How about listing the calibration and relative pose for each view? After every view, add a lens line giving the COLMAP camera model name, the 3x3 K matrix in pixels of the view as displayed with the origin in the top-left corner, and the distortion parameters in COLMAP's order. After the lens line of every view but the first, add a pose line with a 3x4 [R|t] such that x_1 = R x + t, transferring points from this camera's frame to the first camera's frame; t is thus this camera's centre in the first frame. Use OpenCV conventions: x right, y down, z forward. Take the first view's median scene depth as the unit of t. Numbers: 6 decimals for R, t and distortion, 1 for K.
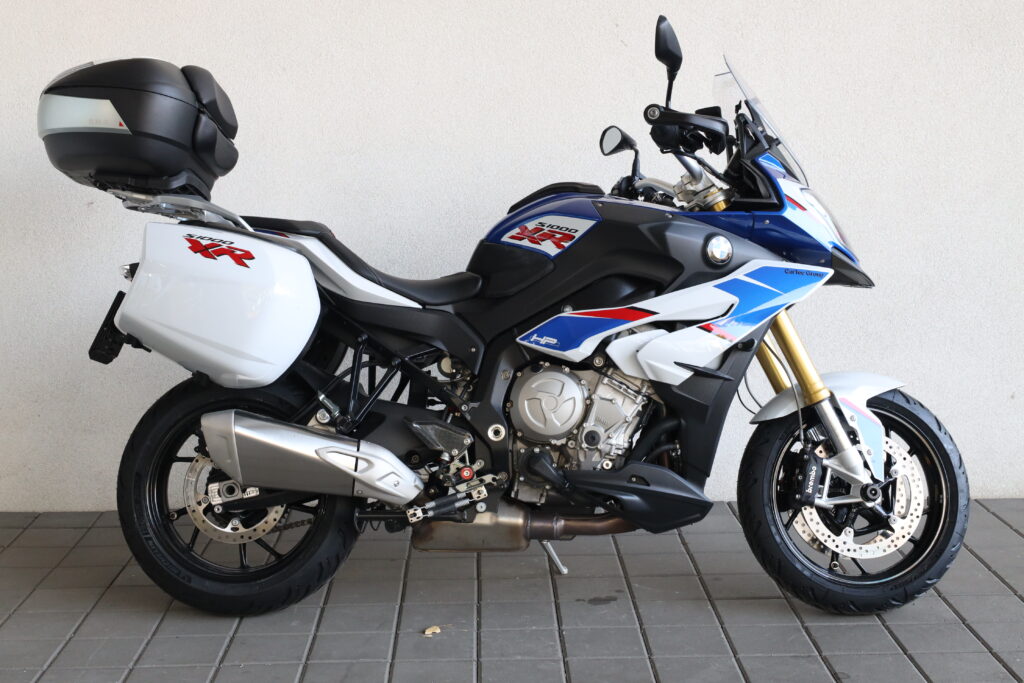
lens RADIAL K [[1506.7, 0, 512.0], [0, 1506.7, 341.5], [0, 0, 1]] dist [-0.009358, -0.012365]
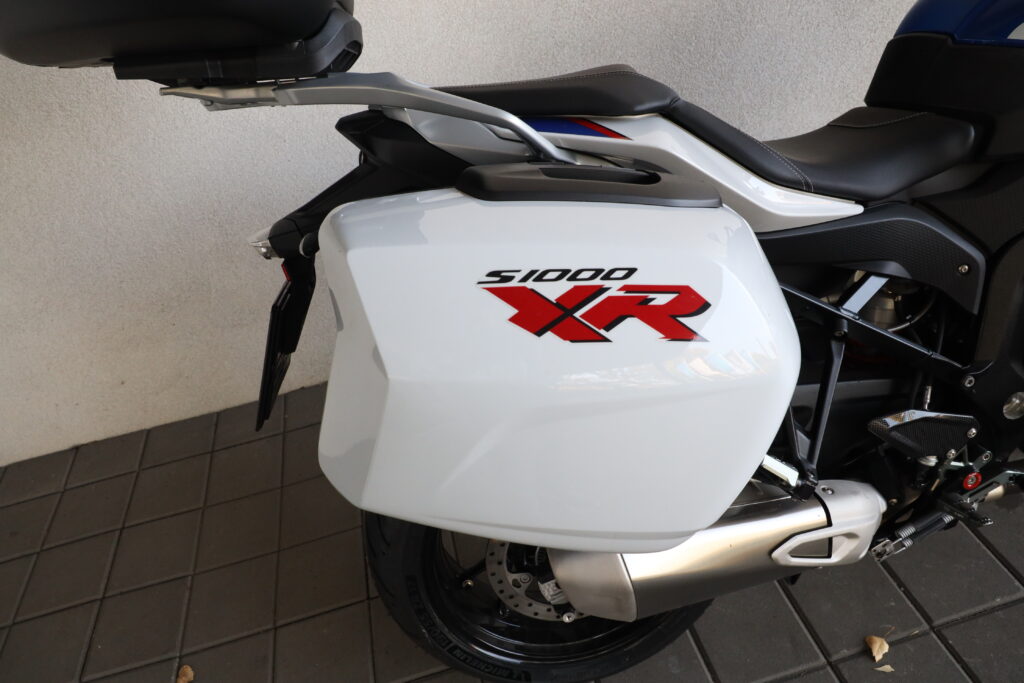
lens RADIAL K [[680.1, 0, 514.3], [0, 680.1, 329.5], [0, 0, 1]] dist [-0.006161, -0.002355]
pose [[0.967248, -0.237798, 0.088783, -0.215054], [0.169523, 0.865512, 0.471329, -0.122409], [-0.188924, -0.440842, 0.877477, 0.822708]]
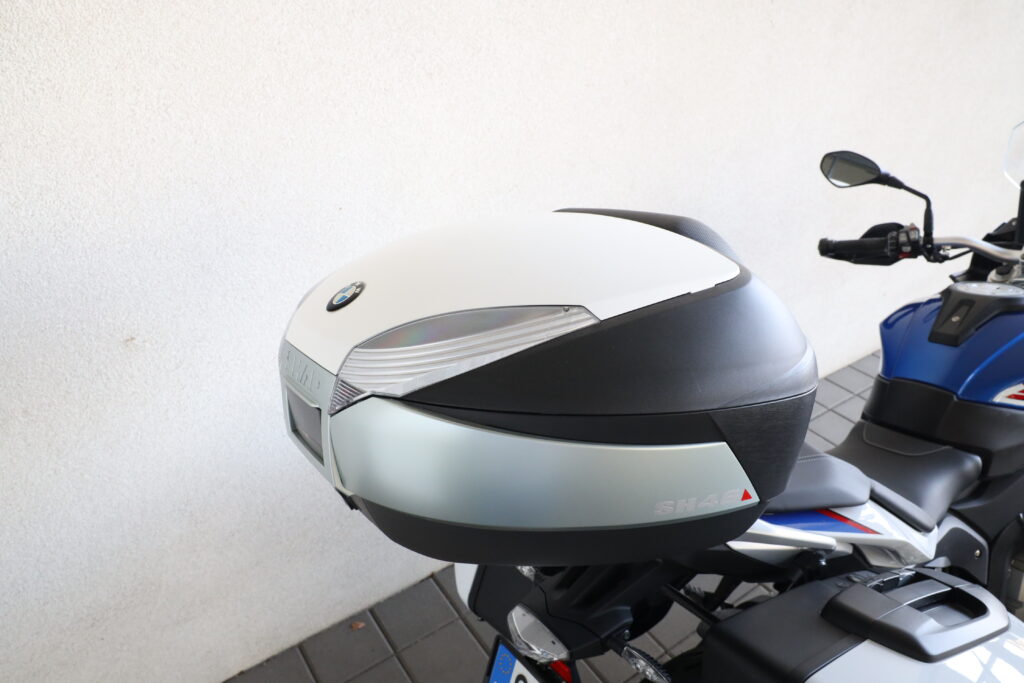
lens RADIAL K [[680.1, 0, 514.3], [0, 680.1, 329.5], [0, 0, 1]] dist [-0.006161, -0.002355]
pose [[0.818669, -0.242278, 0.520656, -0.377601], [0.032953, 0.924972, 0.378604, -0.242787], [-0.573319, -0.292794, 0.765230, 0.921453]]
